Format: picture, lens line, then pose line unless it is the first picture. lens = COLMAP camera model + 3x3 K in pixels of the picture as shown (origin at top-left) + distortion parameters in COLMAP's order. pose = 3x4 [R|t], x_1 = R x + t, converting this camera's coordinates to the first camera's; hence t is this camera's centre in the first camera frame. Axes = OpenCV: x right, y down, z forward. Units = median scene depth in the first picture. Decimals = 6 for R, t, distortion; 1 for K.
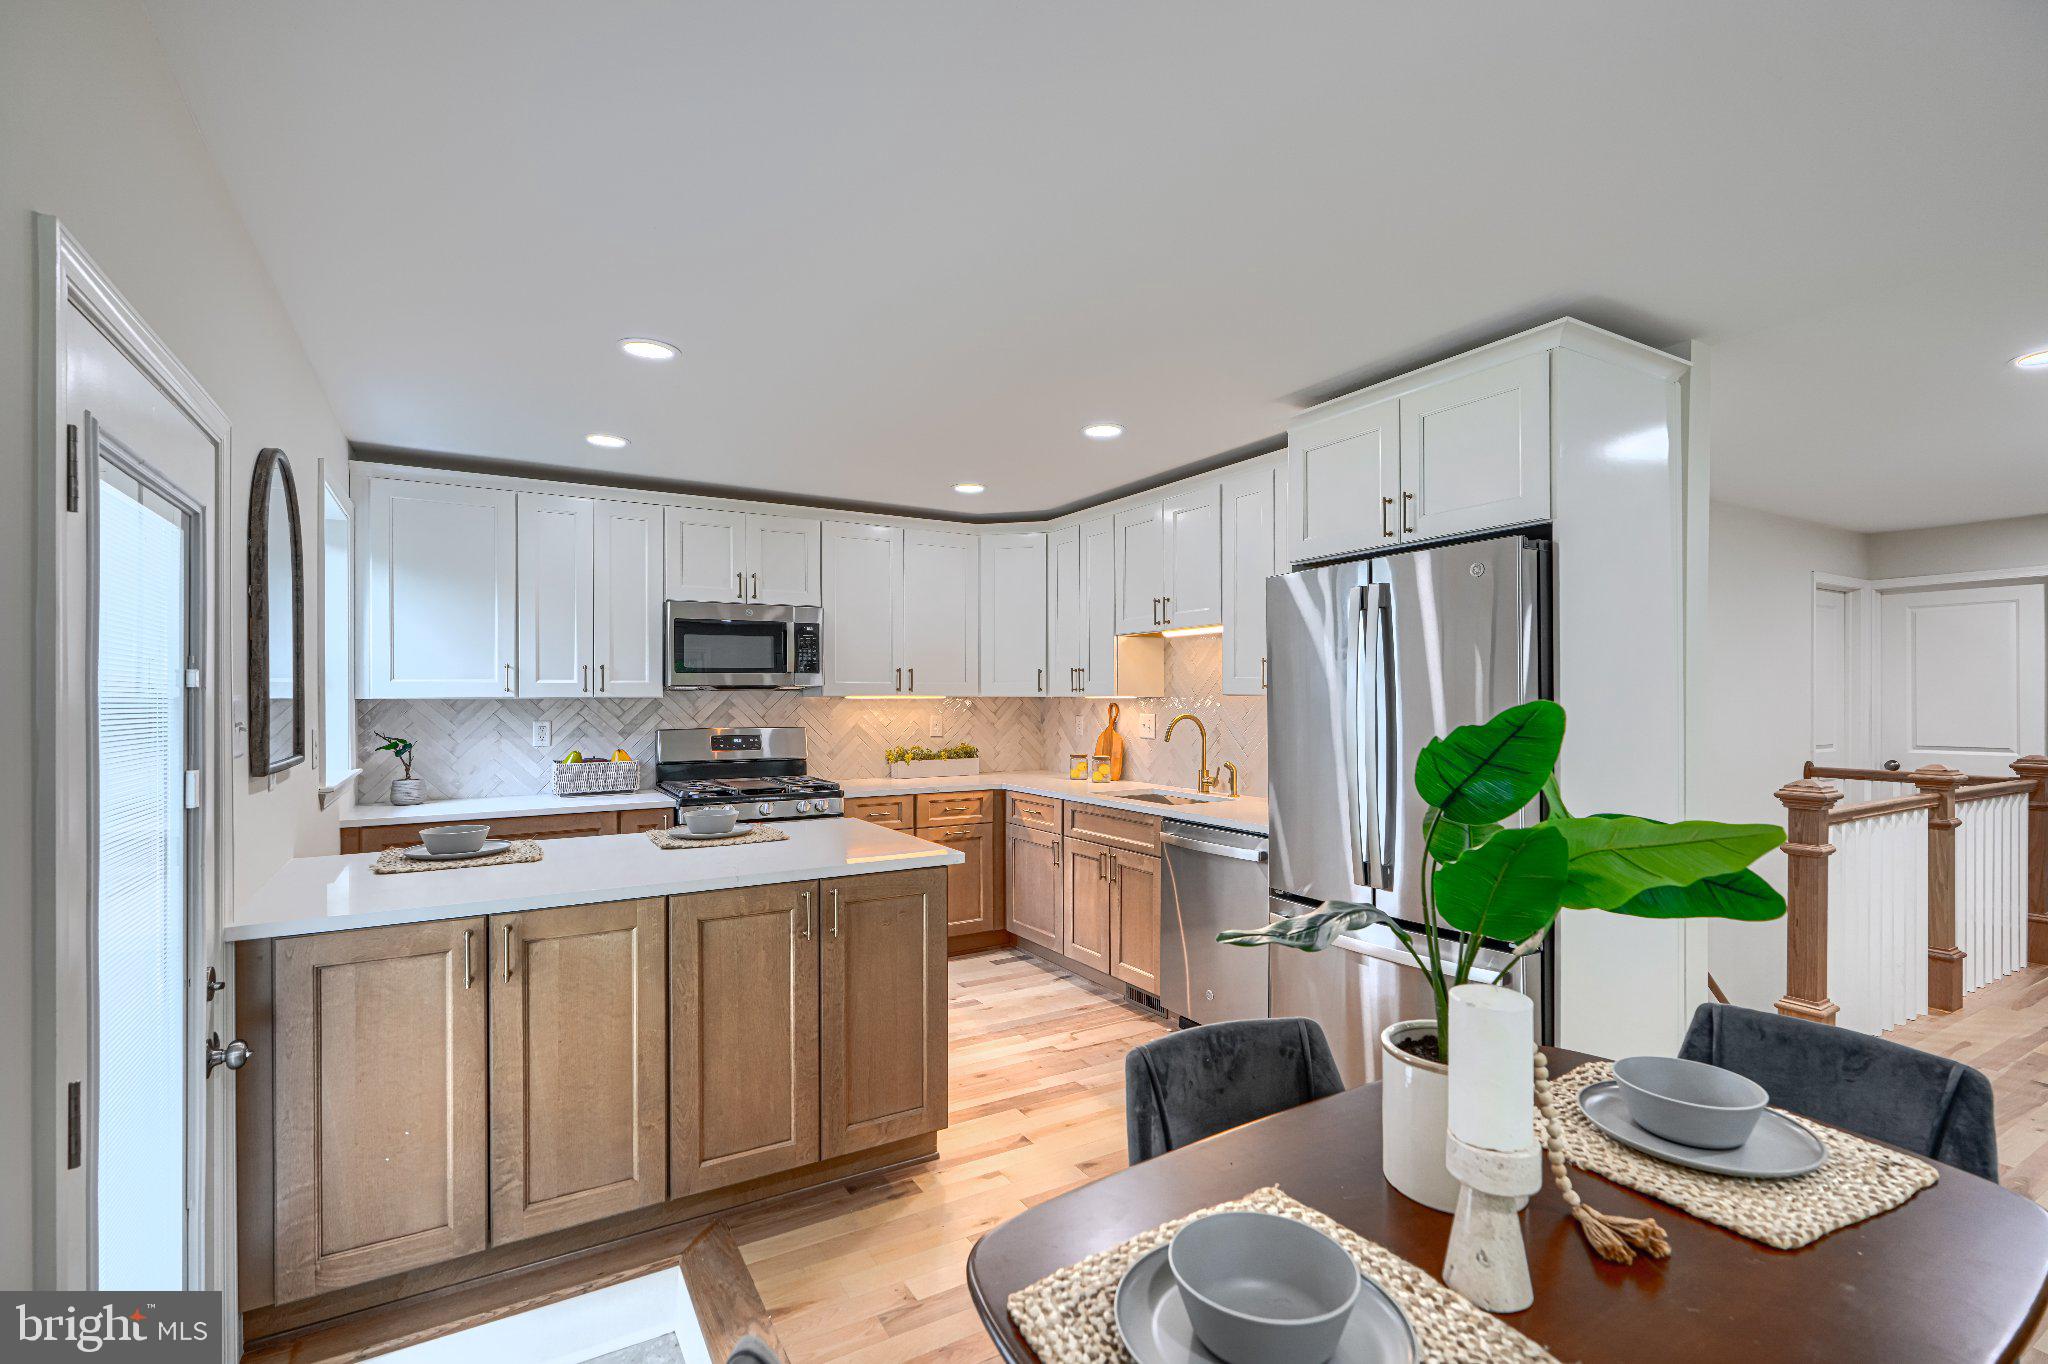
lens RADIAL K [[927.3, 0, 1021.8], [0, 927.3, 692.2], [0, 0, 1]] dist [-0.002316, 0.000063]
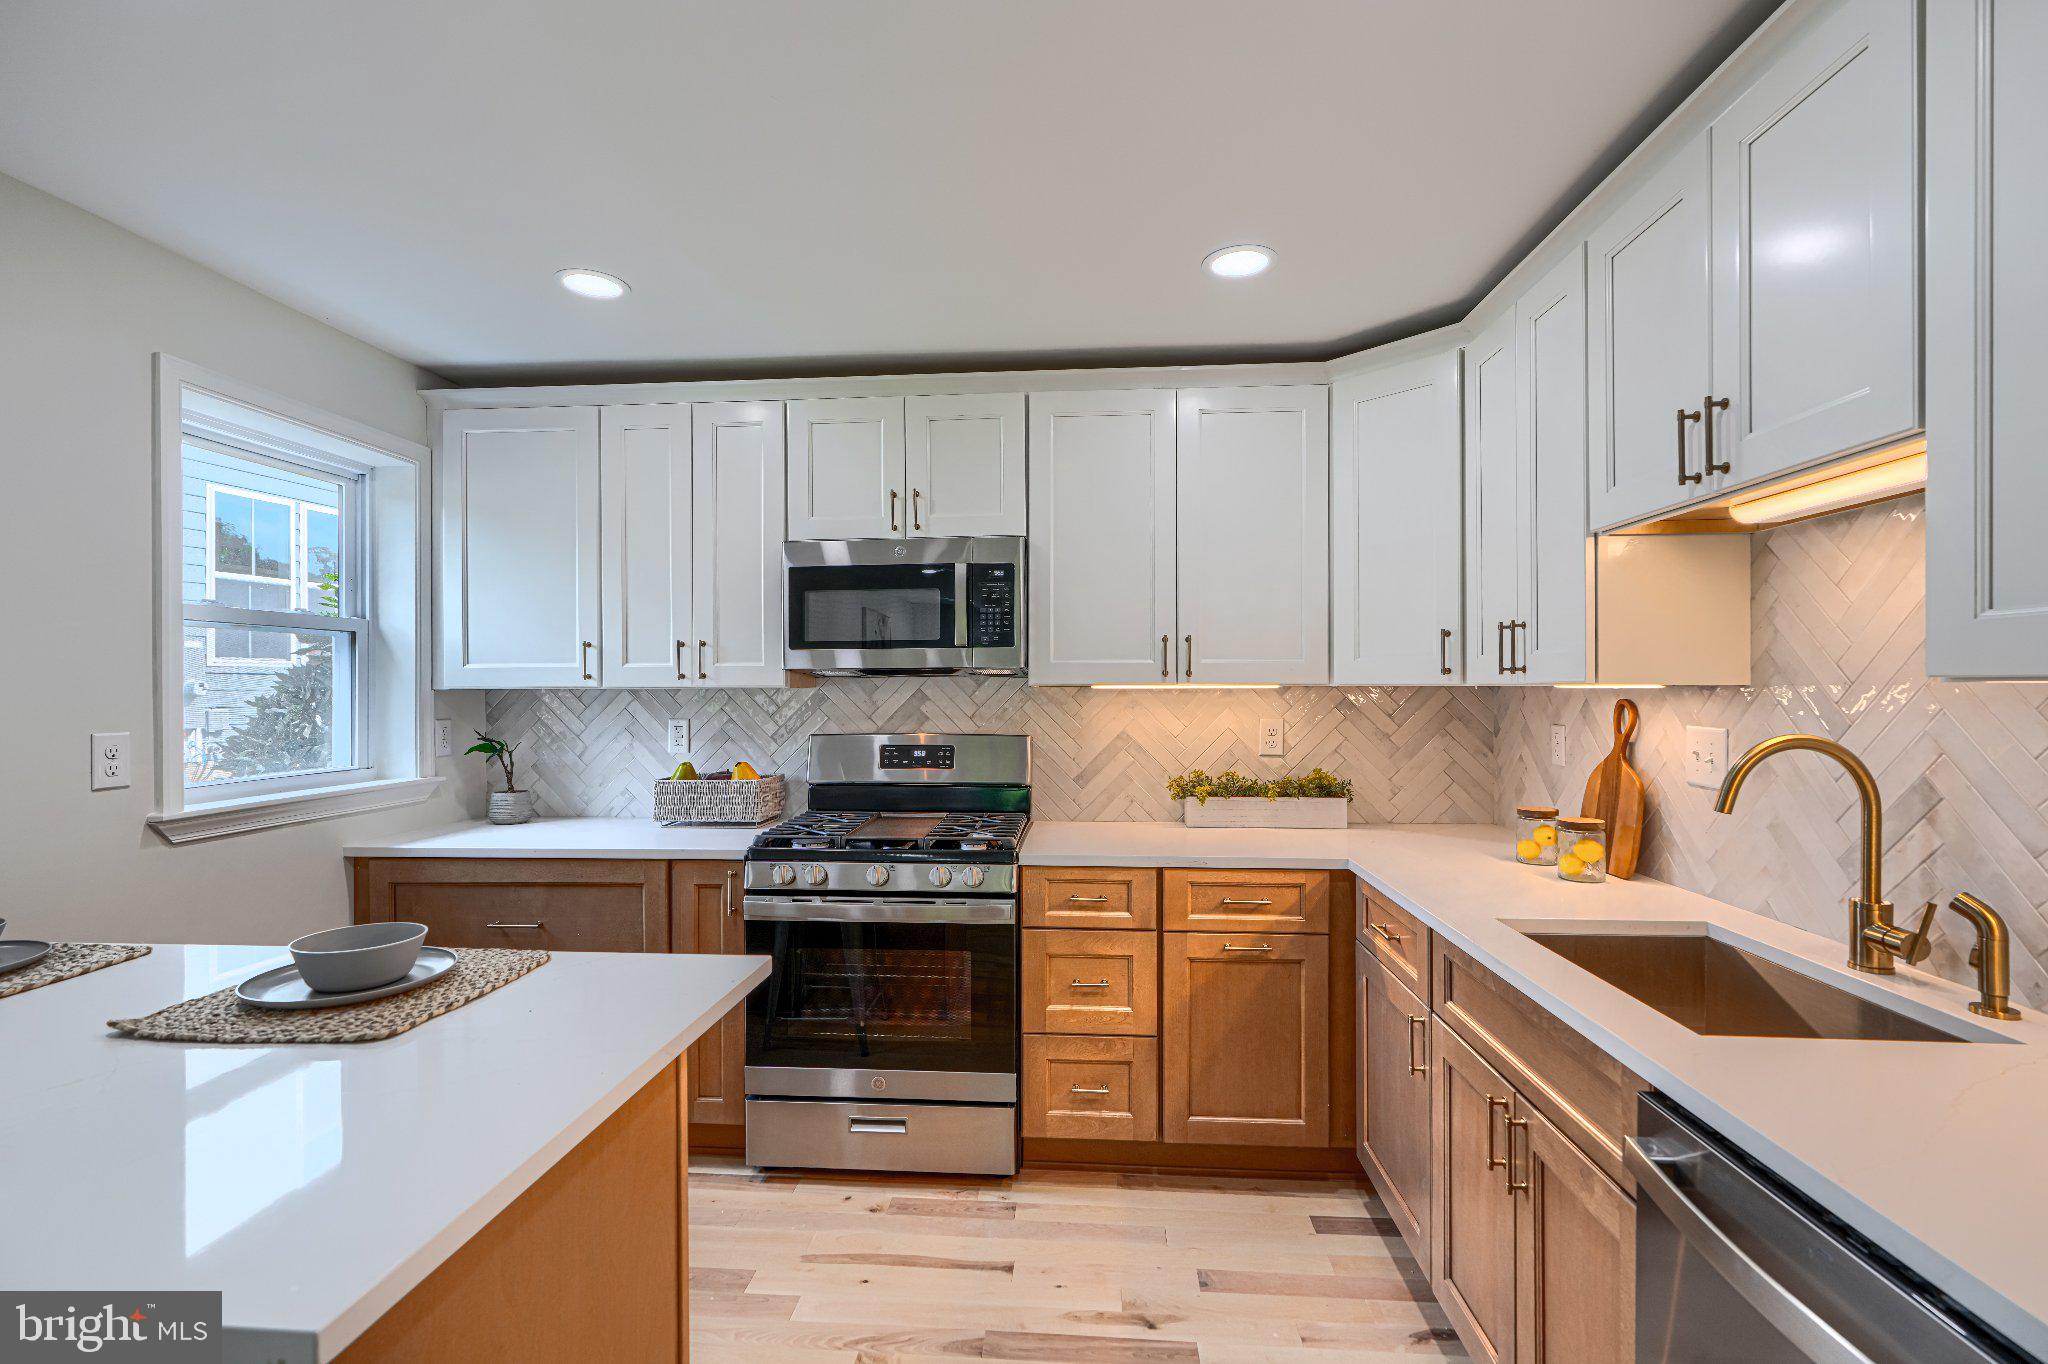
lens RADIAL K [[927.3, 0, 1021.7], [0, 927.3, 683.8], [0, 0, 1]] dist [-0.002316, 0.000063]
pose [[0.813981, -0.003187, -0.580882, 0.133258], [0.003982, 0.999992, 0.000092, 0.003476], [0.580877, -0.002388, 0.813988, 0.520794]]
